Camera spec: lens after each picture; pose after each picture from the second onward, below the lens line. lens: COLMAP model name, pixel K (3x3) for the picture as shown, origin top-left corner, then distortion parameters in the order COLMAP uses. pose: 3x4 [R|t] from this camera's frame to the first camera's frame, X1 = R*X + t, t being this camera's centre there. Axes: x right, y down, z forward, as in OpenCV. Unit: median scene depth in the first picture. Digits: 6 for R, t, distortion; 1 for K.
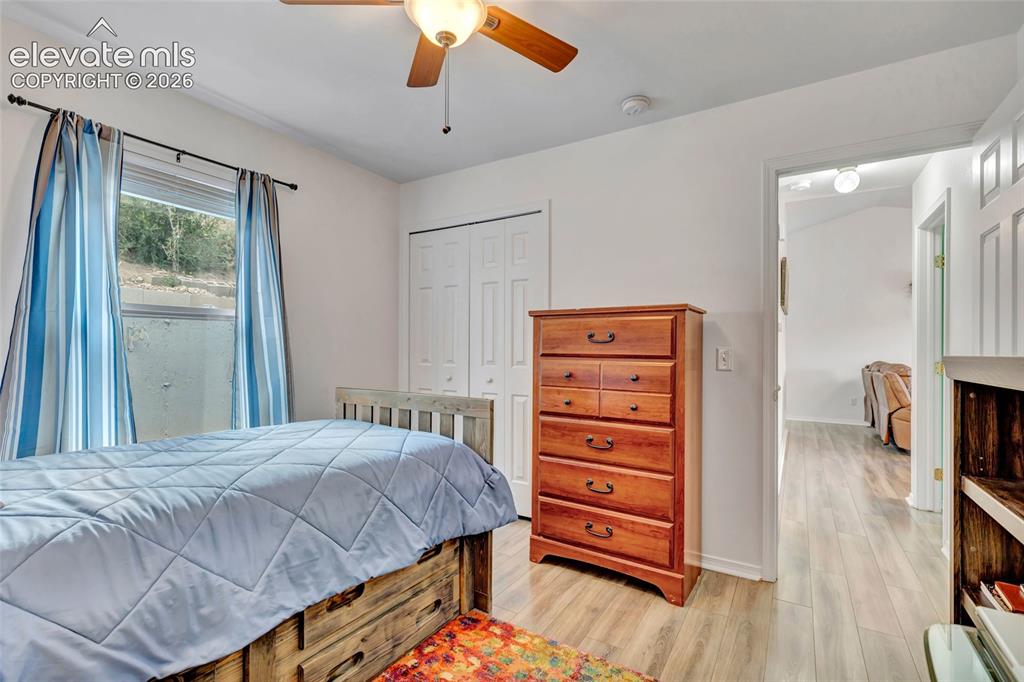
lens RADIAL K [[464.7, 0, 512.4], [0, 464.7, 345.1], [0, 0, 1]] dist [0.011936, 0.000369]
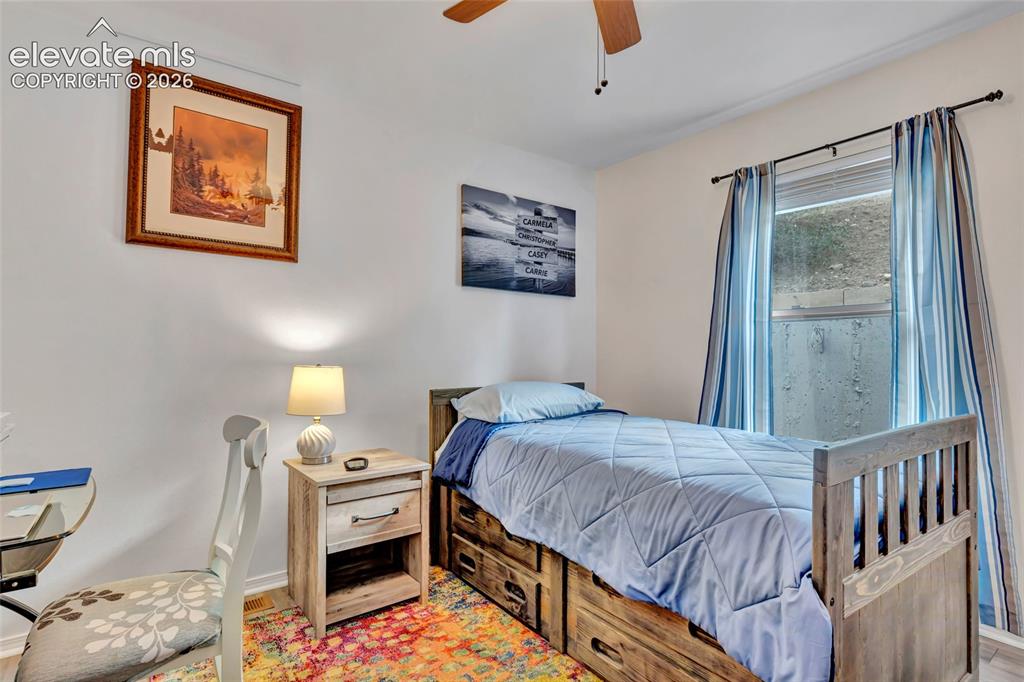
lens RADIAL K [[514.3, 0, 513.8], [0, 514.3, 345.5], [0, 0, 1]] dist [-0.000492, 0.000075]
pose [[-0.361672, -0.014569, -0.932191, 0.519317], [0.004955, 0.999834, -0.017549, 0.013226], [0.932292, -0.010966, -0.361540, 0.792035]]
